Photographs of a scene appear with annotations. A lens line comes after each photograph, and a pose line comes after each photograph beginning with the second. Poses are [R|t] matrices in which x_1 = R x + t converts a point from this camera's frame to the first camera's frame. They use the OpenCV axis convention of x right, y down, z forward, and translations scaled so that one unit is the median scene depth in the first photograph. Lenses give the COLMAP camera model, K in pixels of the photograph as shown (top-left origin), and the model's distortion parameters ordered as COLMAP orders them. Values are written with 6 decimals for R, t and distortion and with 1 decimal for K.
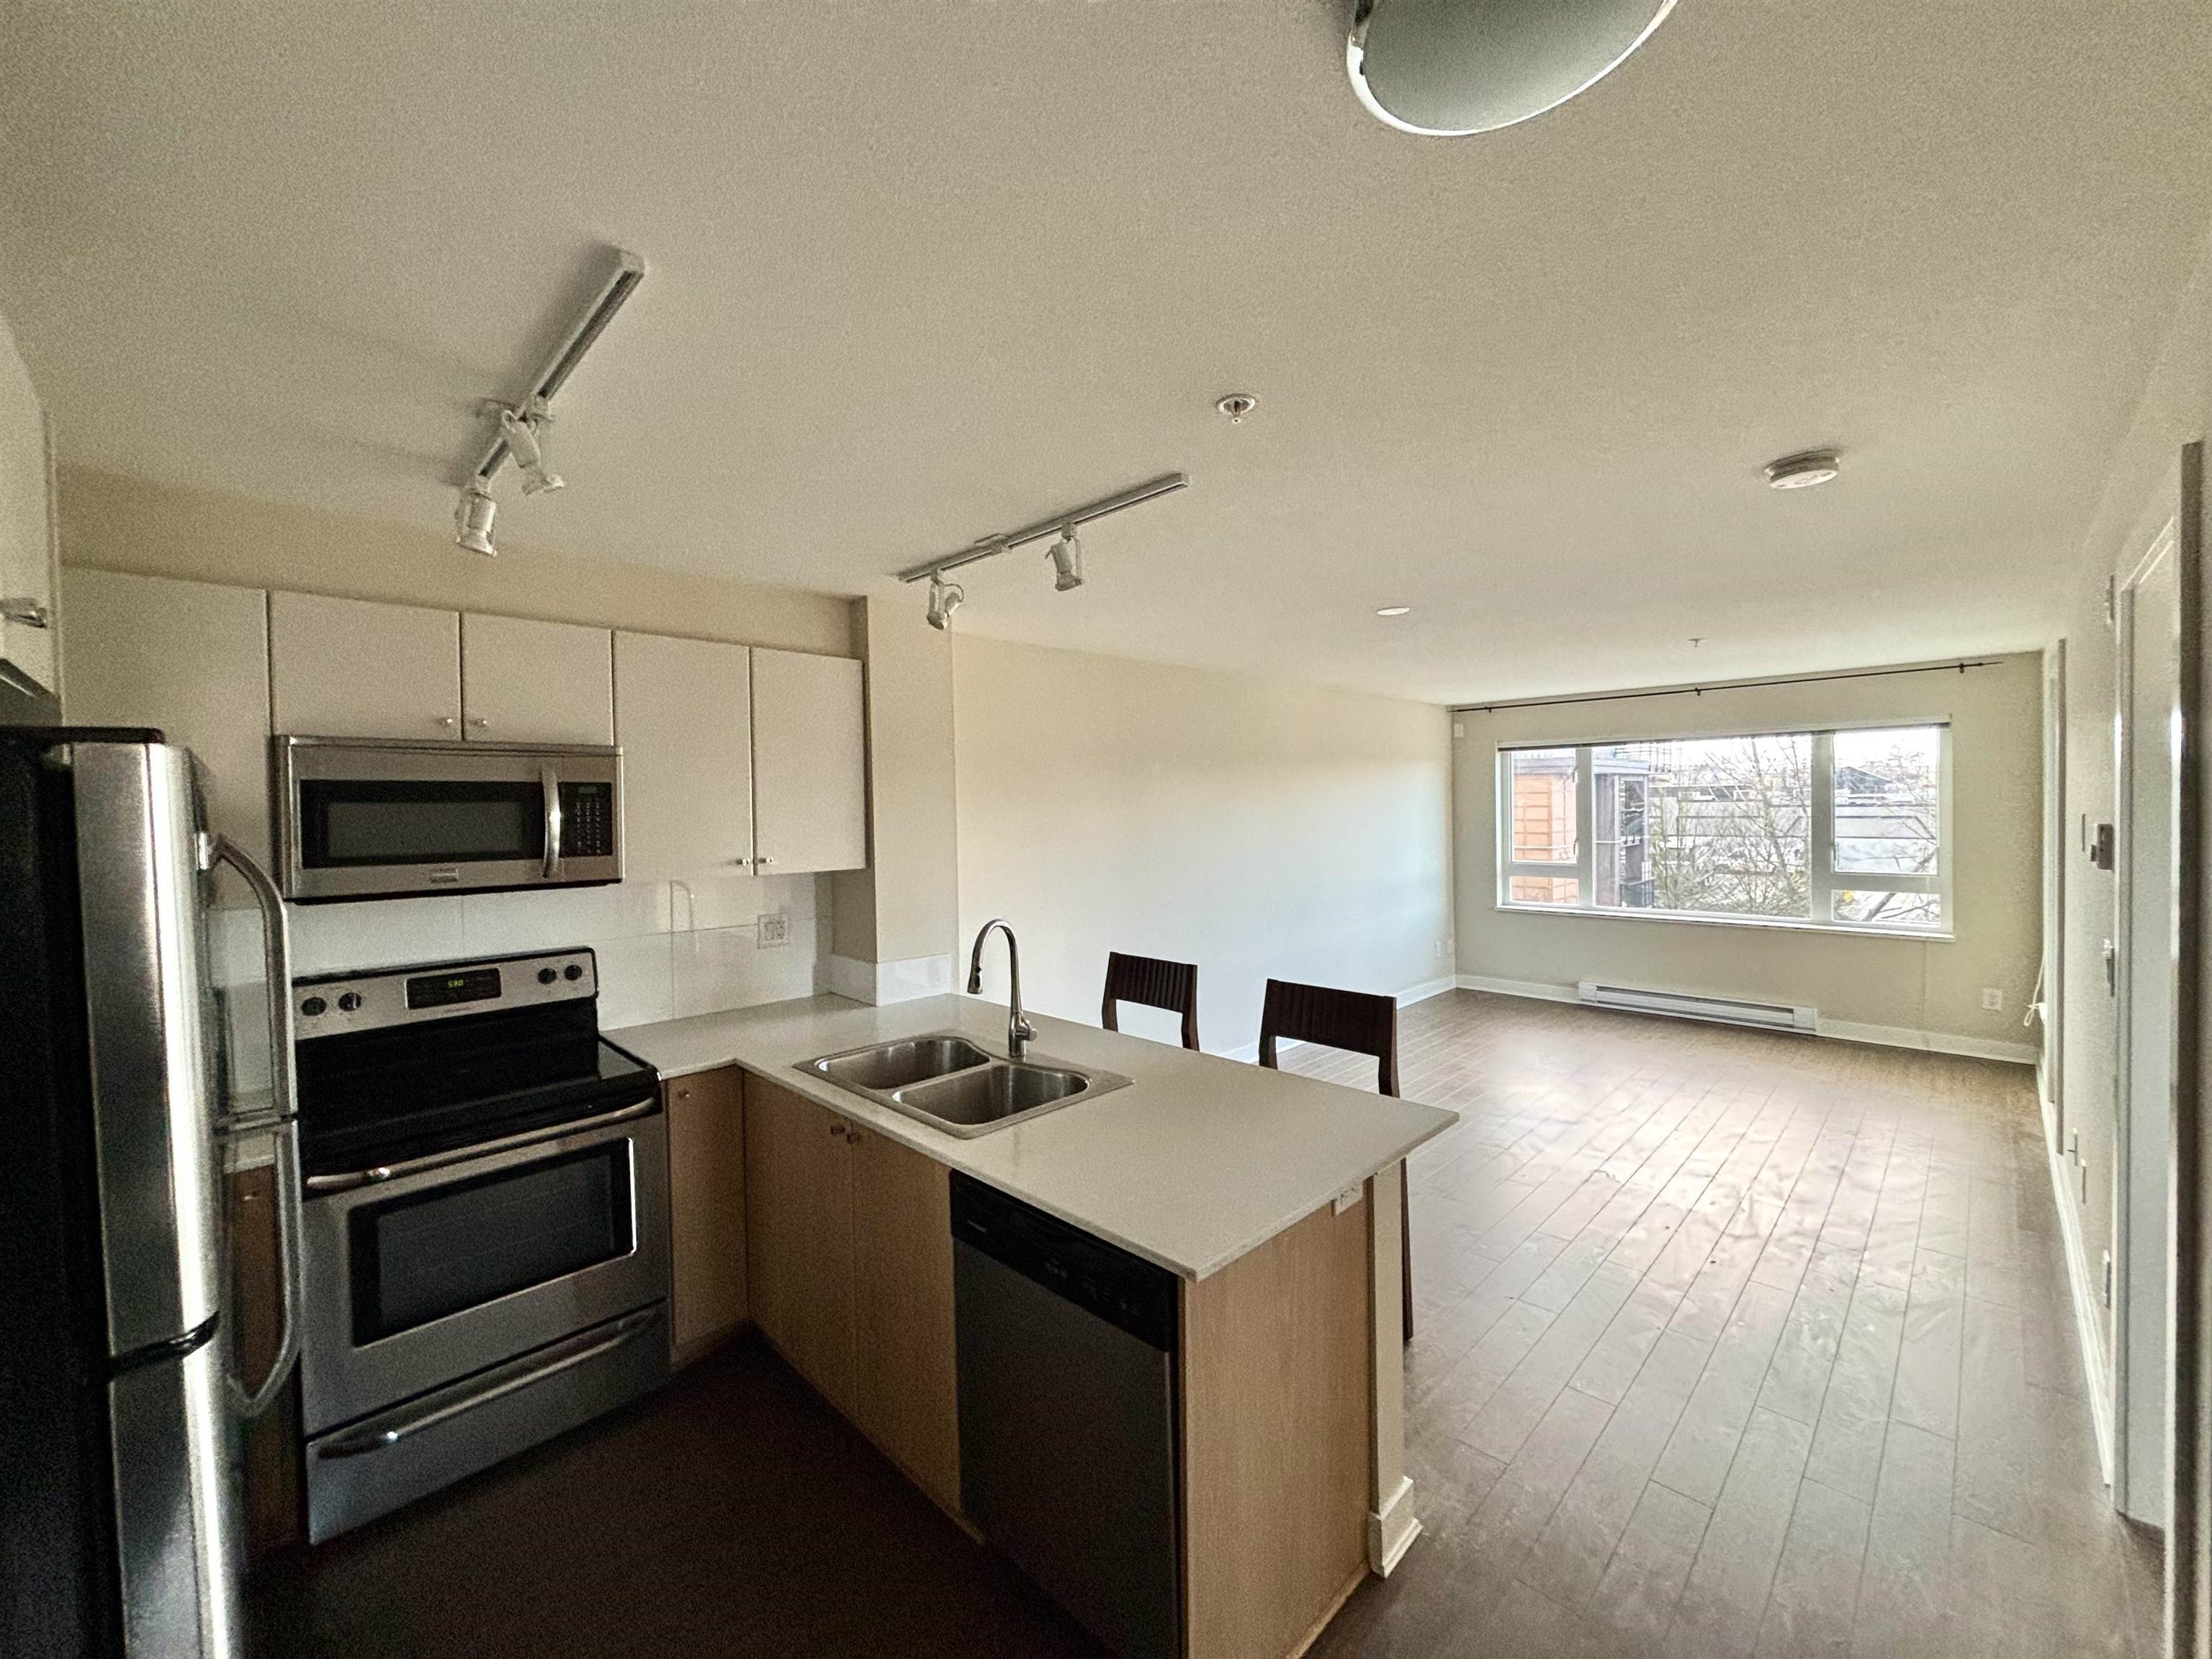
lens RADIAL K [[884.7, 0, 1089.8], [0, 884.7, 822.4], [0, 0, 1]] dist [0.000663, 0.000095]
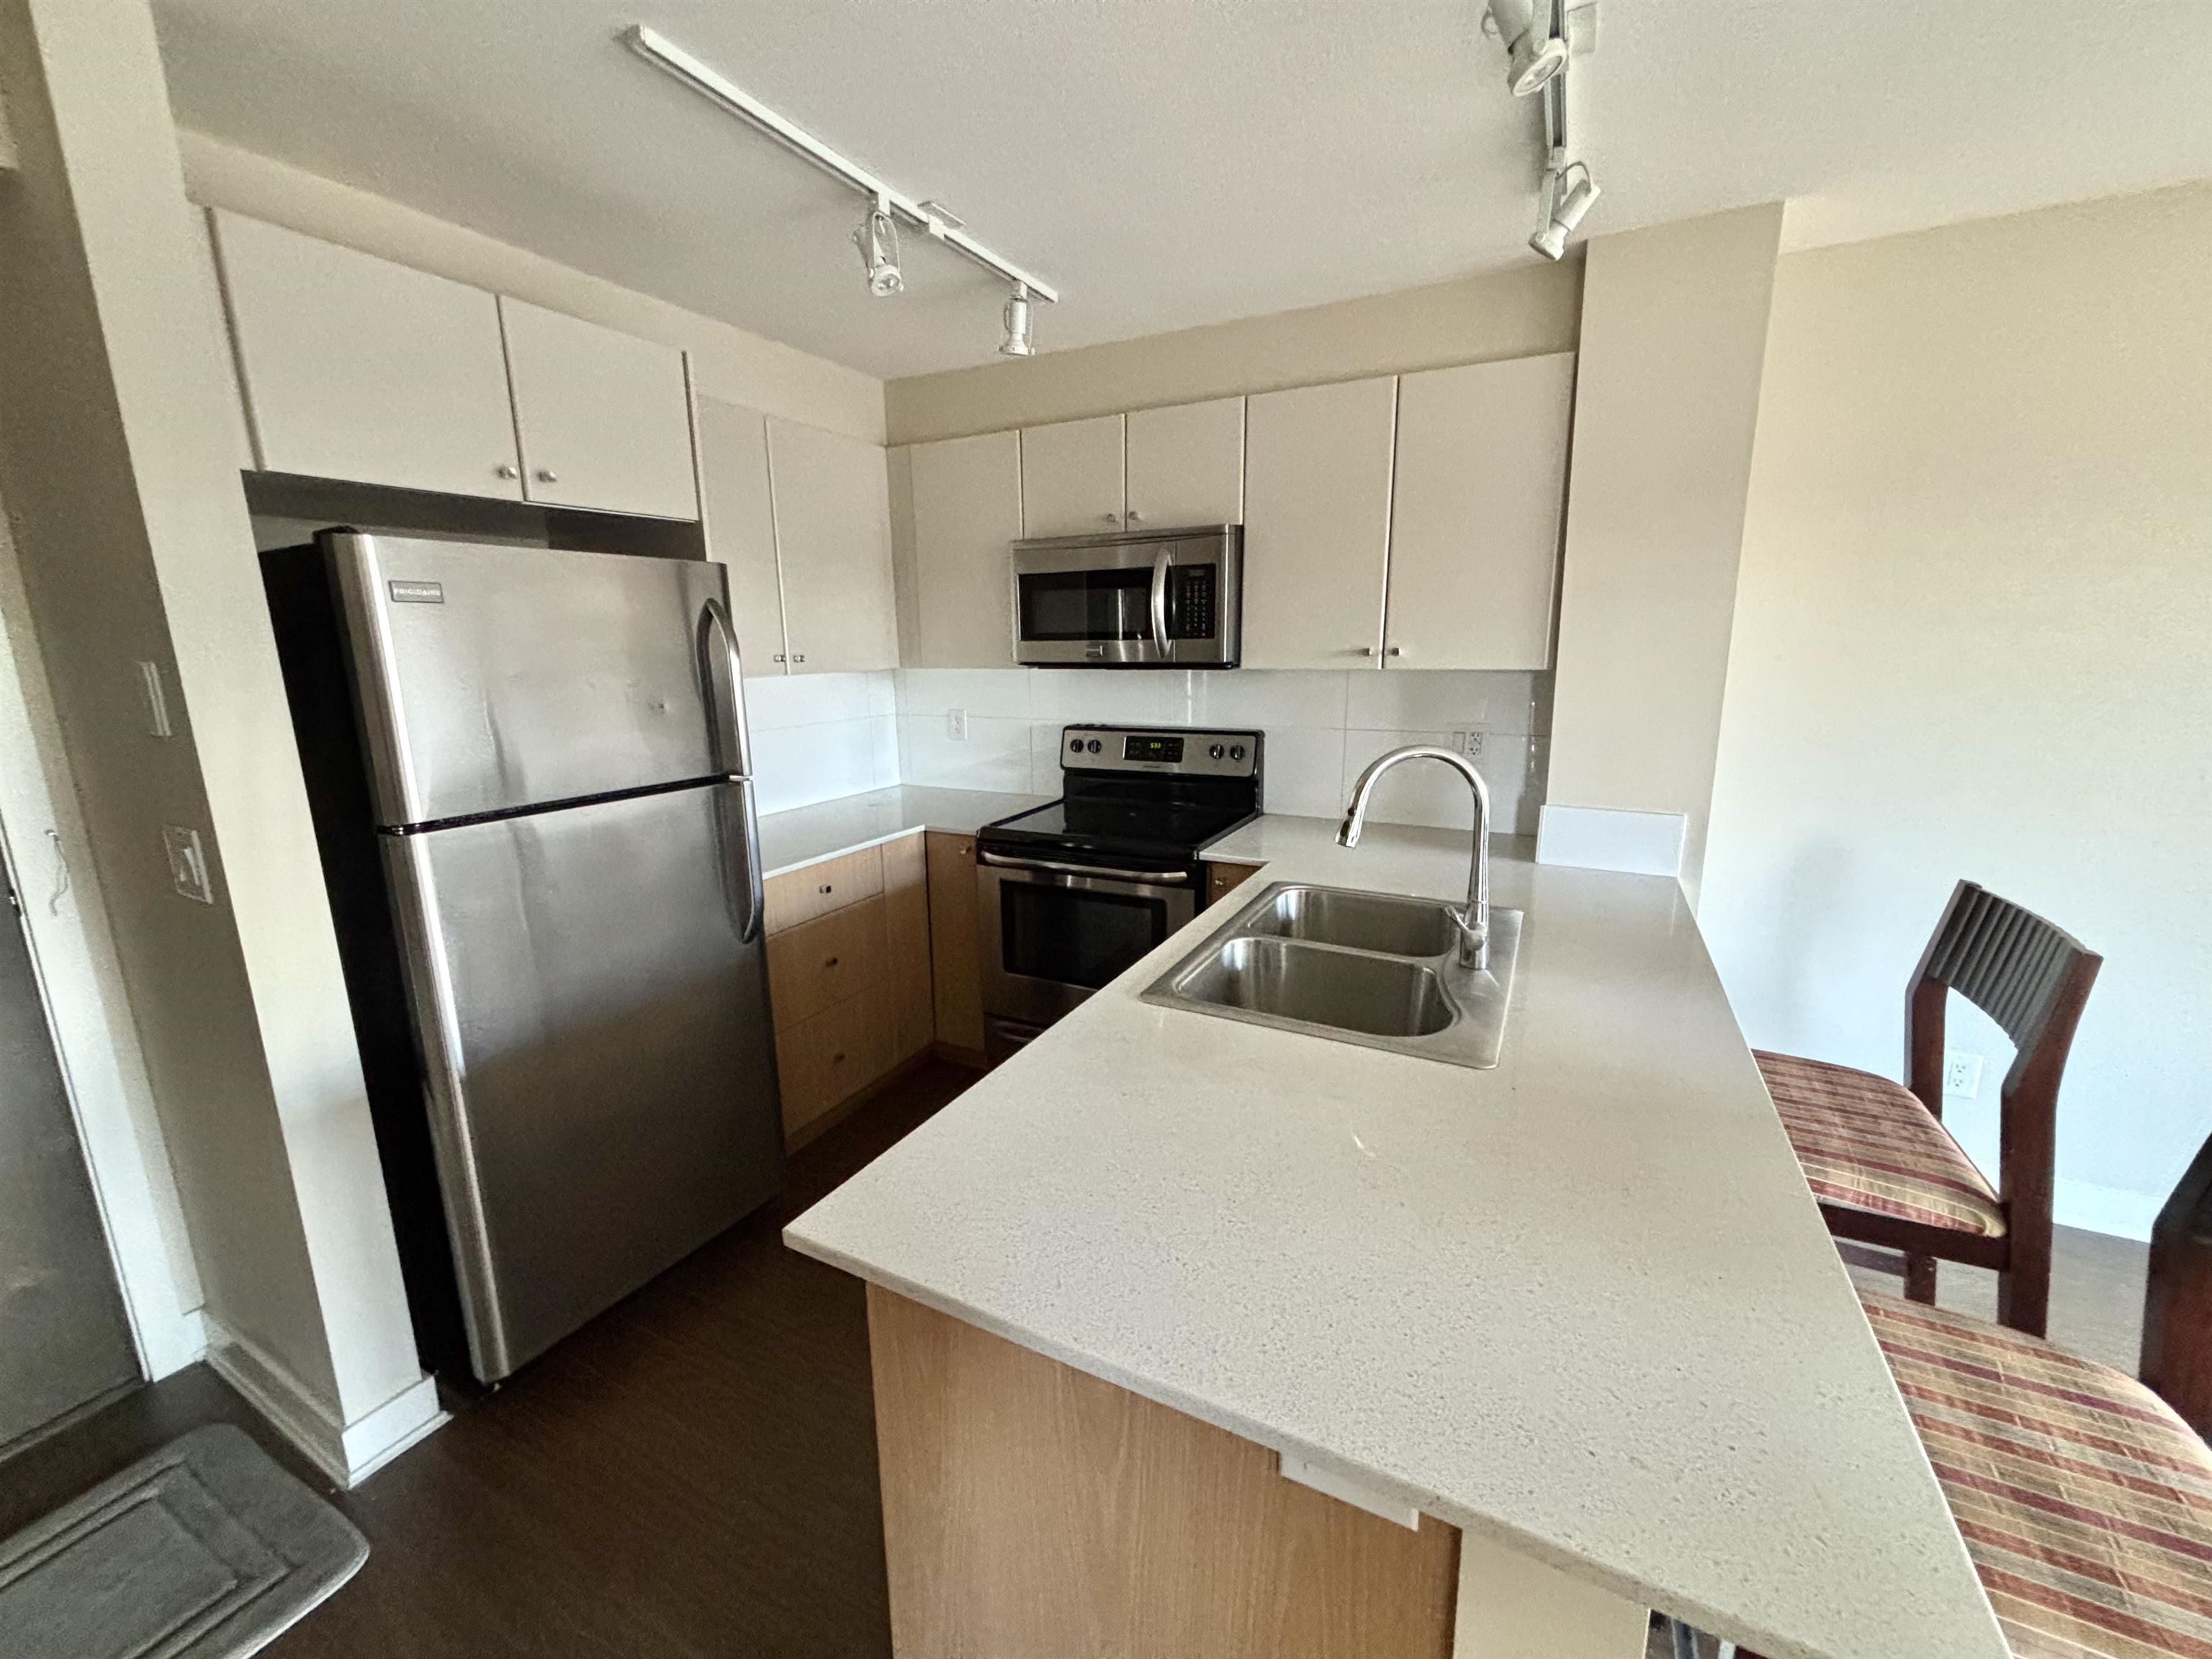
lens RADIAL K [[884.7, 0, 1091.5], [0, 884.7, 820.1], [0, 0, 1]] dist [0.000663, 0.000095]
pose [[0.301570, 0.200863, -0.932046, 0.200697], [-0.006821, 0.977986, 0.208557, 0.015387], [0.953420, -0.056537, 0.296302, 0.276253]]
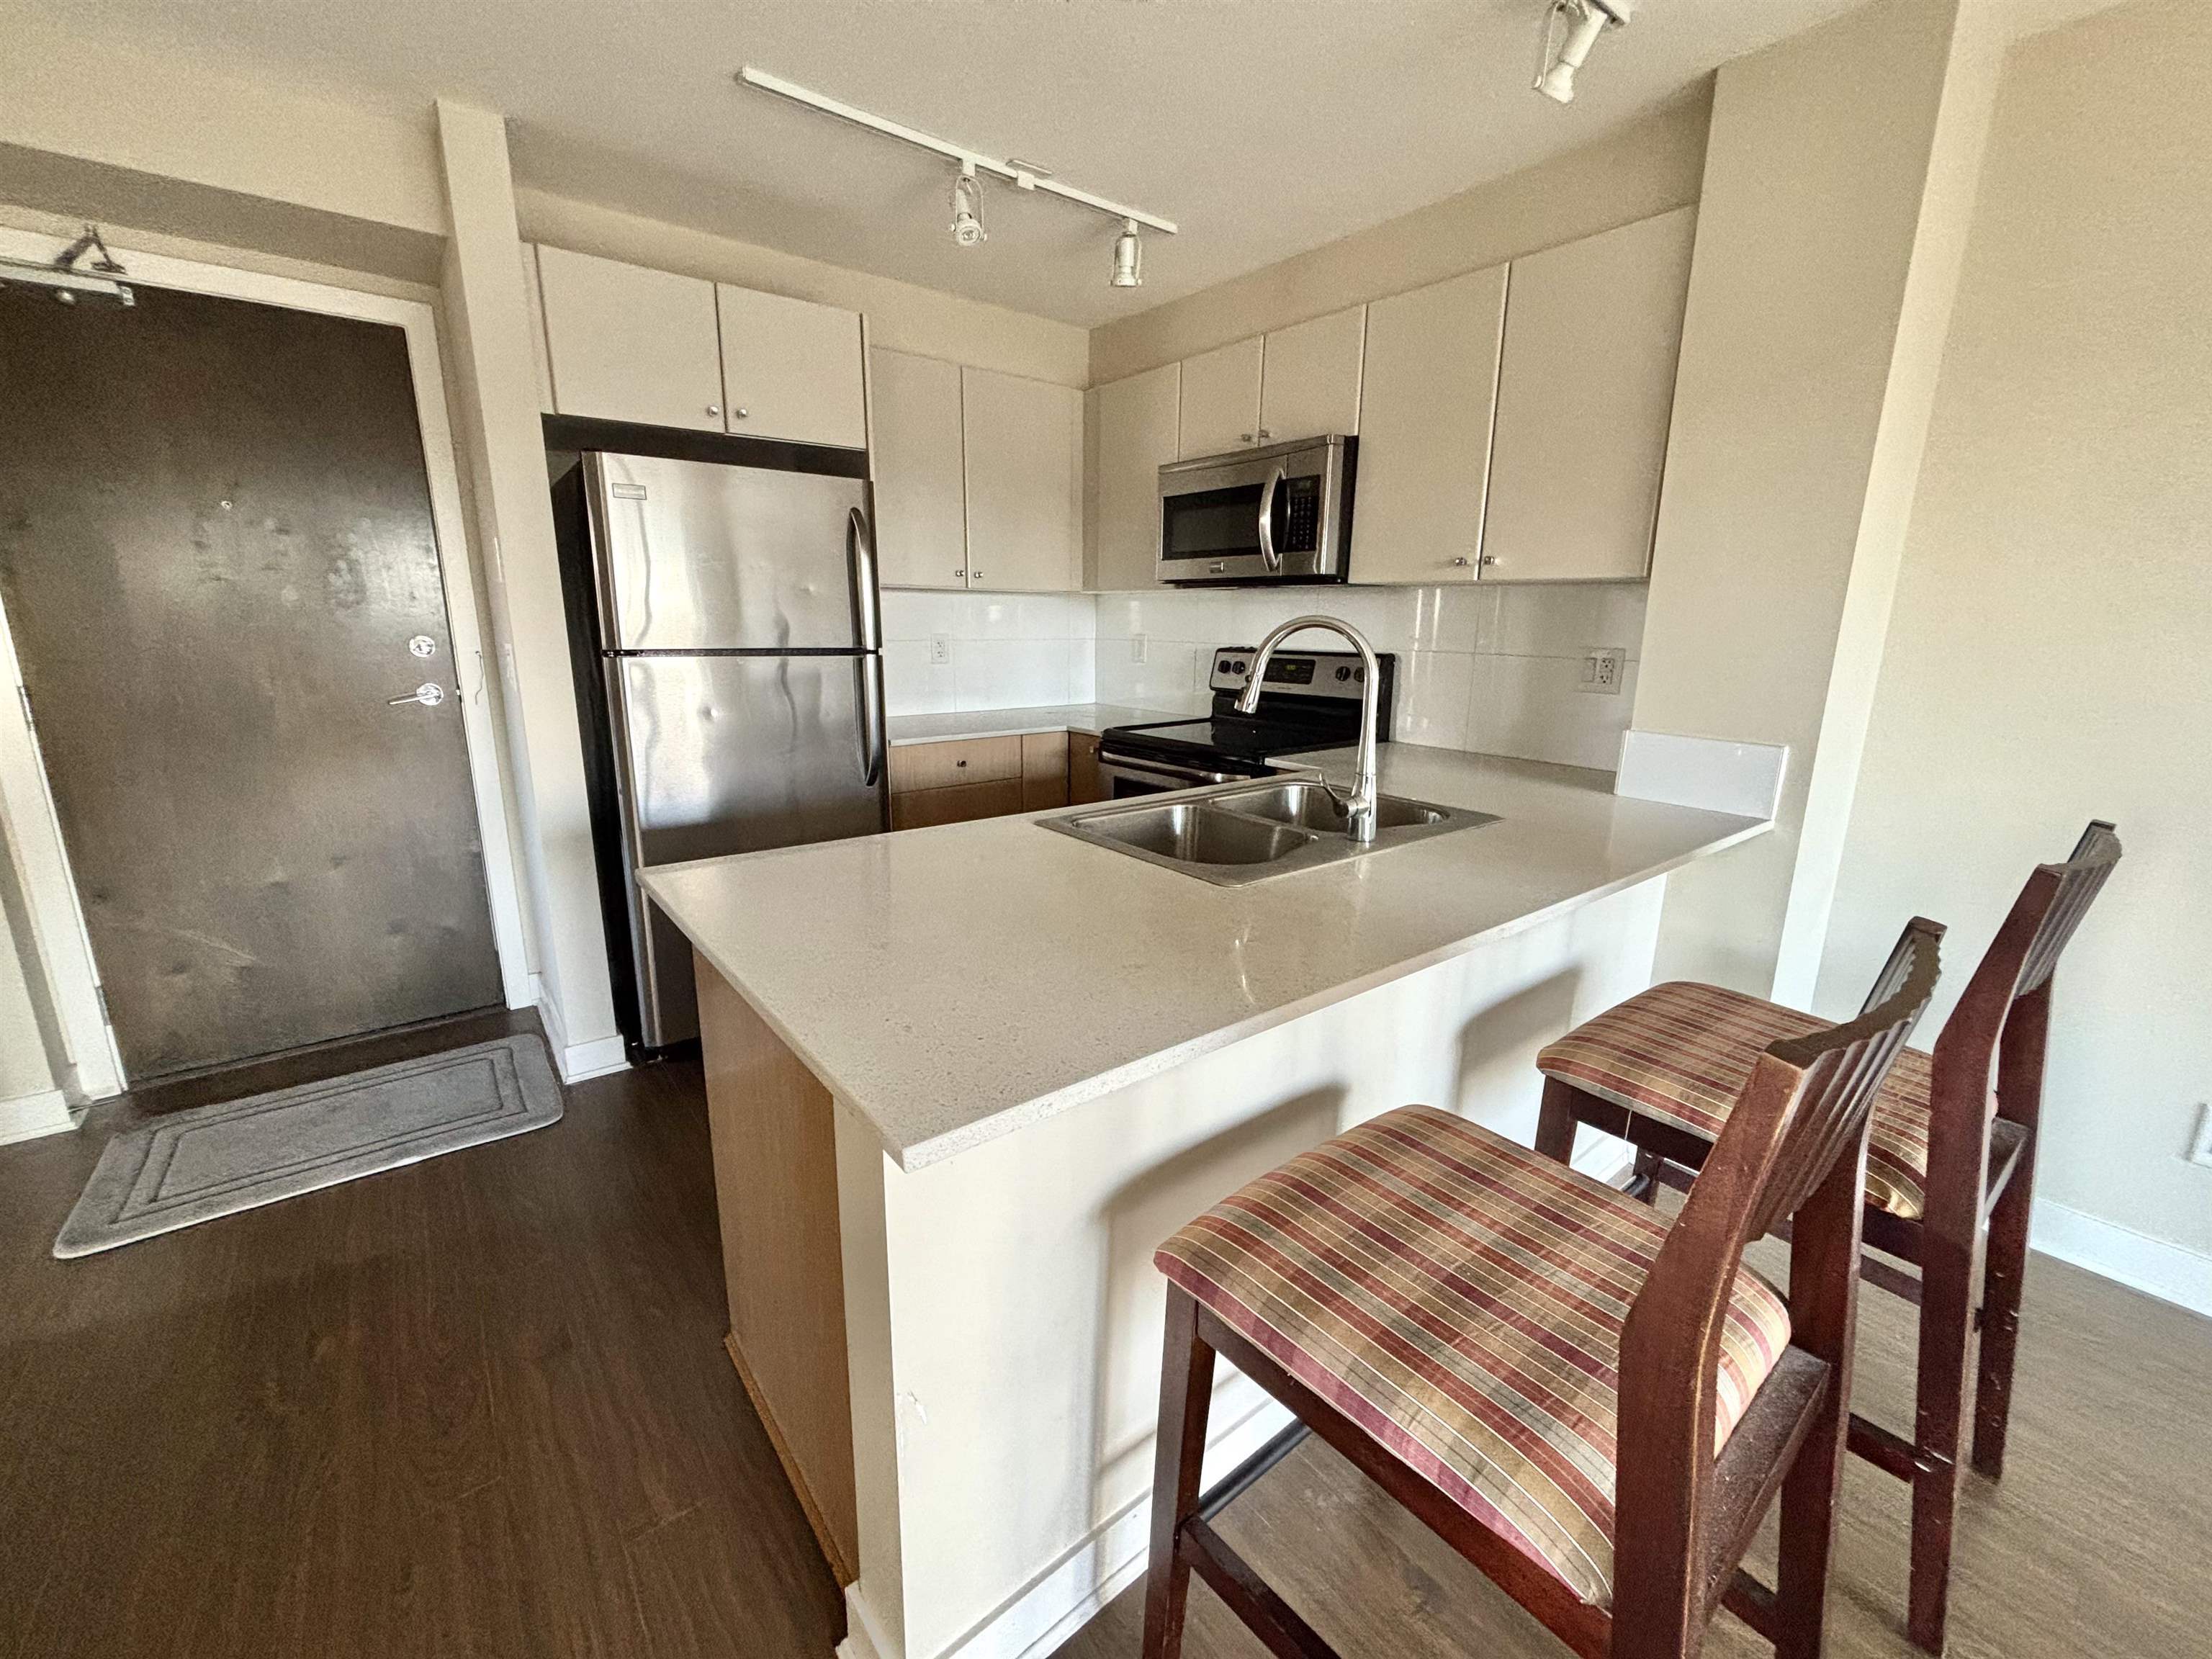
lens RADIAL K [[884.7, 0, 1094.1], [0, 884.7, 818.8], [0, 0, 1]] dist [0.000663, 0.000095]
pose [[-0.114035, 0.235004, -0.965282, 0.275185], [-0.026795, 0.970539, 0.239449, 0.049725], [0.993115, 0.053170, -0.104379, 0.433145]]
